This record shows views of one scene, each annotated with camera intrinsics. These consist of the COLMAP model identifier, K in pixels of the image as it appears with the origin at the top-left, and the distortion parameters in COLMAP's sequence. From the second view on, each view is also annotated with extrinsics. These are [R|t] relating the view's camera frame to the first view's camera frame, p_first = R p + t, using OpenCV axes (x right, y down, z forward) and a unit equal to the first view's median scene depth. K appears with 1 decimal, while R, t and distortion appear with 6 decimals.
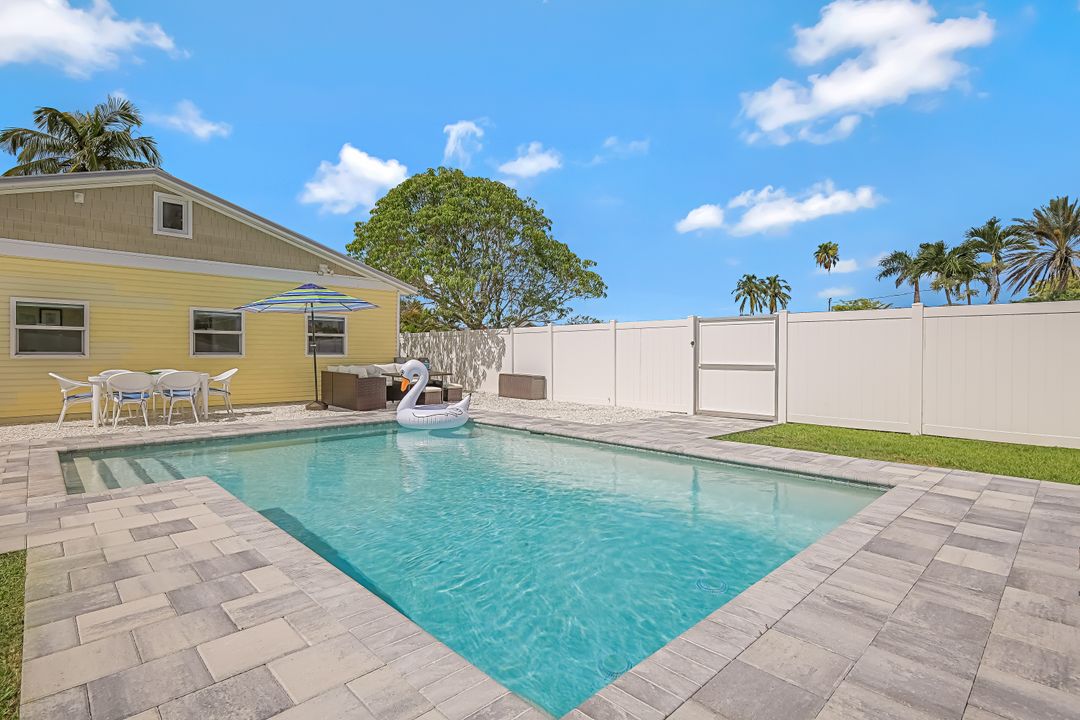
lens RADIAL K [[524.5, 0, 540.0], [0, 524.5, 360.0], [0, 0, 1]] dist [0.003036, 0.000634]
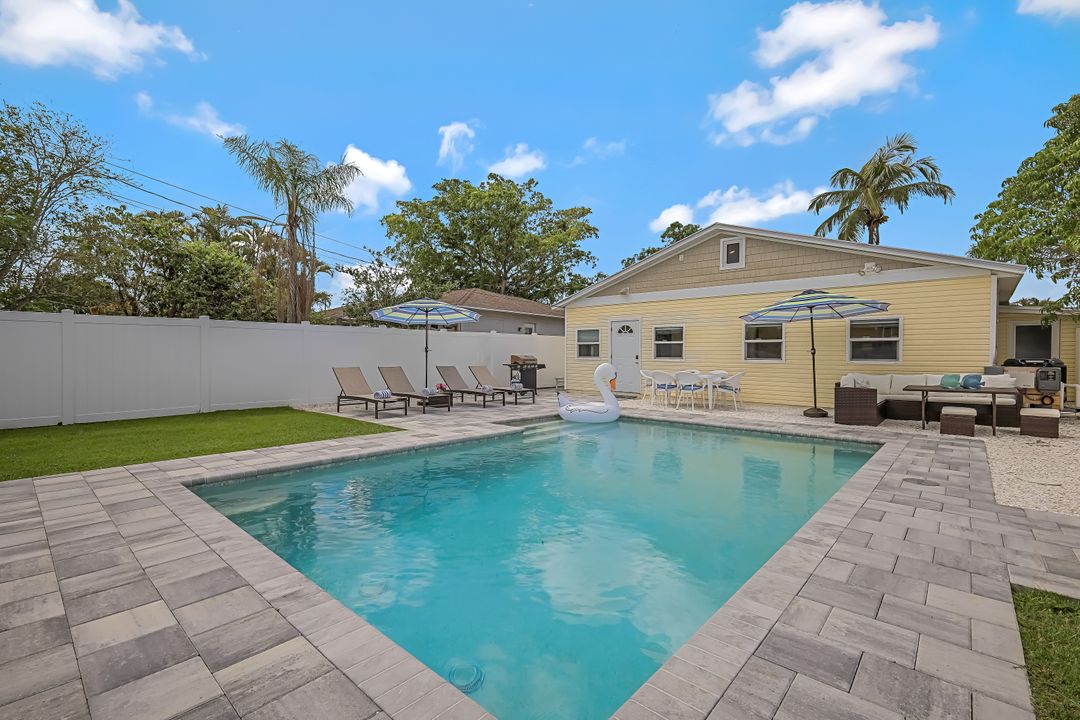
lens RADIAL K [[477.8, 0, 540.0], [0, 477.8, 360.0], [0, 0, 1]] dist [-0.002025, -0.000035]
pose [[0.077269, 0.007012, -0.996986, 0.599936], [-0.021085, 0.999763, 0.005397, -0.007755], [0.996787, 0.020605, 0.077399, 0.593276]]
